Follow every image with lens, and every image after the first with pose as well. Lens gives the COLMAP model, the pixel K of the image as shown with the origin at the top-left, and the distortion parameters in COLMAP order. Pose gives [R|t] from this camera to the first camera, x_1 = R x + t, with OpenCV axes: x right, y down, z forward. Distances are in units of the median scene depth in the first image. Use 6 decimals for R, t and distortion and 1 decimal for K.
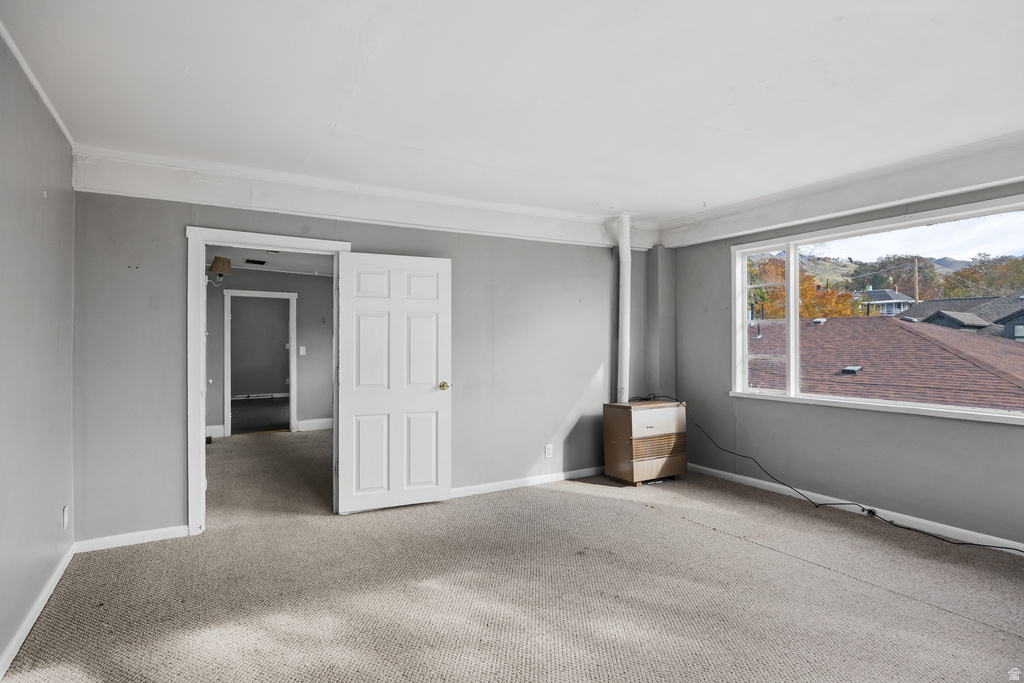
lens RADIAL K [[540.2, 0, 514.3], [0, 540.2, 341.9], [0, 0, 1]] dist [-0.016610, -0.000191]
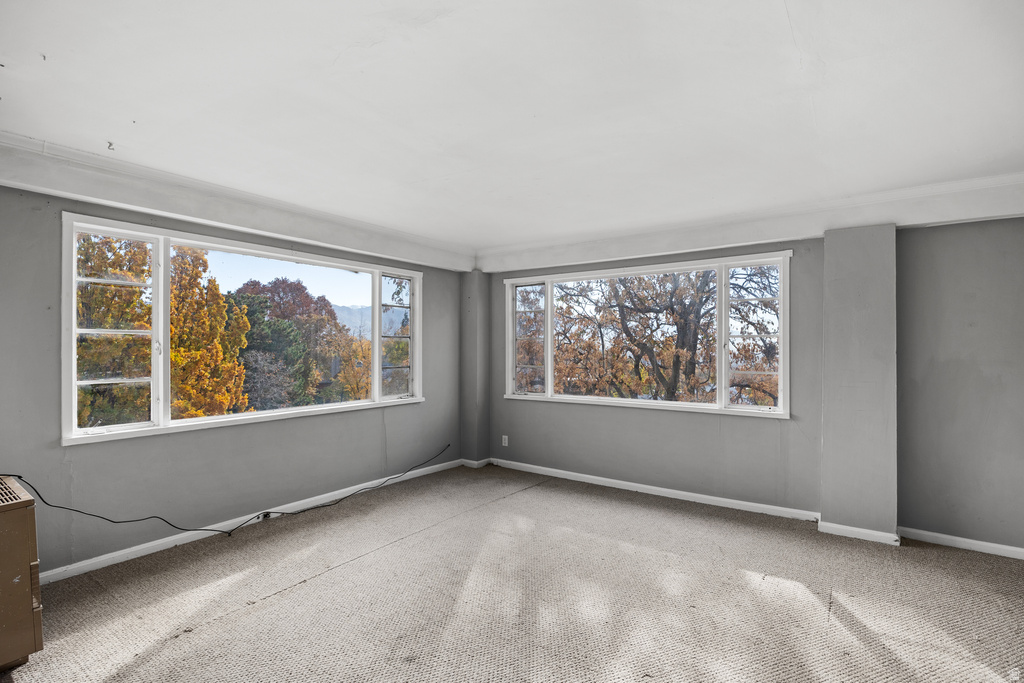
lens RADIAL K [[499.6, 0, 514.5], [0, 499.6, 346.3], [0, 0, 1]] dist [-0.006624, -0.000364]
pose [[-0.425337, -0.004115, 0.905026, -0.410762], [-0.002930, 0.999991, 0.003170, -0.024984], [-0.905030, -0.001303, -0.425345, 0.876605]]
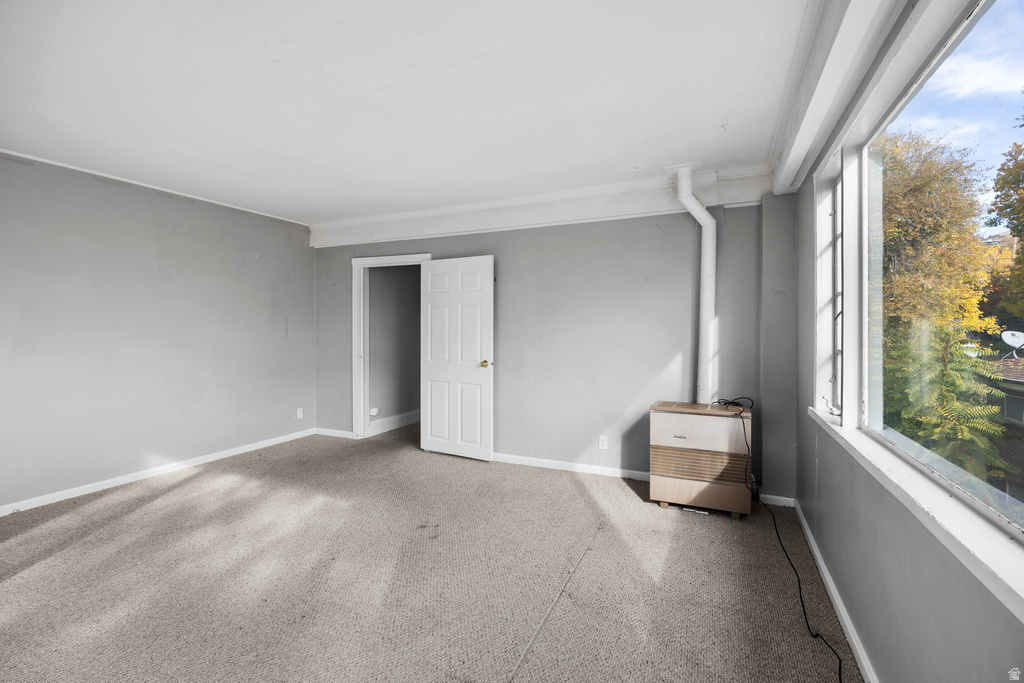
lens RADIAL K [[459.1, 0, 508.0], [0, 459.1, 323.0], [0, 0, 1]] dist [-0.023209, 0.000415]
pose [[0.580950, -0.001391, -0.813938, 0.720997], [0.000838, 0.999999, -0.001111, -0.006125], [0.813939, -0.000037, 0.580951, 0.464711]]
